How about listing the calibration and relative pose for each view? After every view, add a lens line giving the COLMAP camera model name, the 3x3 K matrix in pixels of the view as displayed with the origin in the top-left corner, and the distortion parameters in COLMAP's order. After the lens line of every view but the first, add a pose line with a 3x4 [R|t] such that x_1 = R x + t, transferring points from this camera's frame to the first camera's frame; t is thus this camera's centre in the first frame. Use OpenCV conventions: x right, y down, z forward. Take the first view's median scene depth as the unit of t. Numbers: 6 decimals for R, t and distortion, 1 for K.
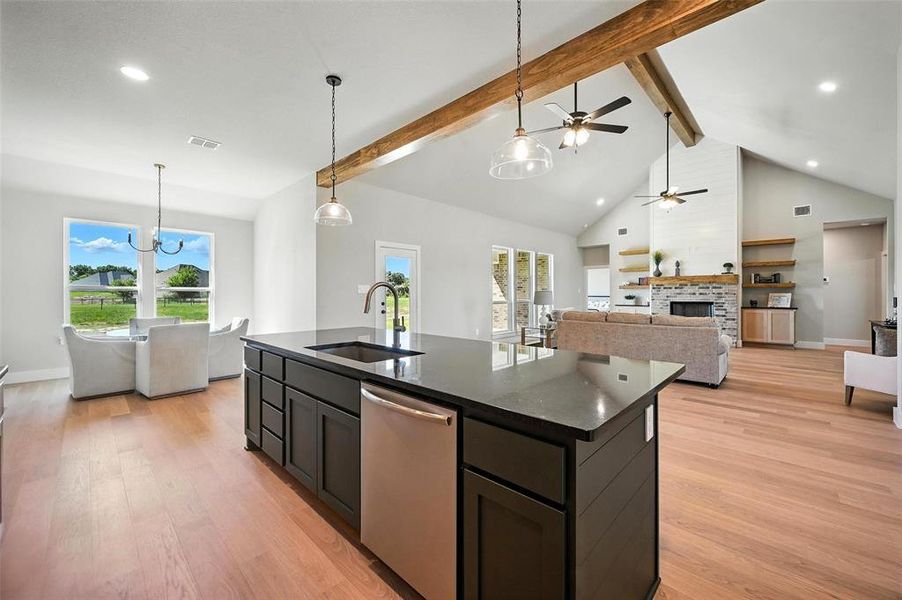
lens RADIAL K [[355.2, 0, 447.3], [0, 355.2, 291.2], [0, 0, 1]] dist [0.000206, -0.000066]
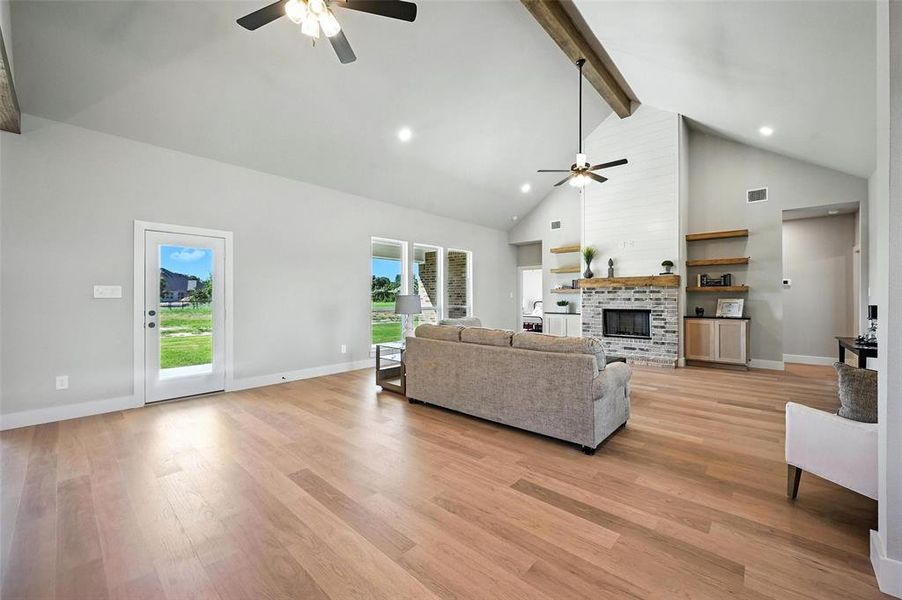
lens RADIAL K [[354.7, 0, 446.9], [0, 354.7, 294.0], [0, 0, 1]] dist [-0.000928, -0.000201]
pose [[0.999603, 0.002607, 0.028044, 0.272834], [-0.002478, 0.999986, -0.004631, -0.000193], [-0.028056, 0.004559, 0.999596, 0.219044]]
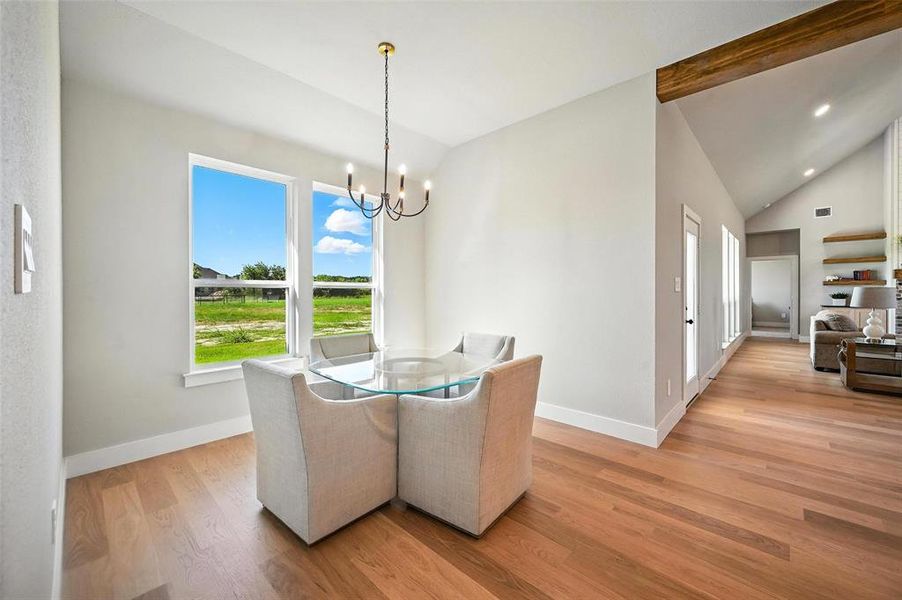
lens RADIAL K [[354.7, 0, 446.9], [0, 354.7, 294.0], [0, 0, 1]] dist [-0.000928, -0.000201]
pose [[0.999945, -0.002112, 0.010260, -0.442419], [0.001973, 0.999907, 0.013517, 0.000749], [-0.010287, -0.013496, 0.999856, 0.288872]]
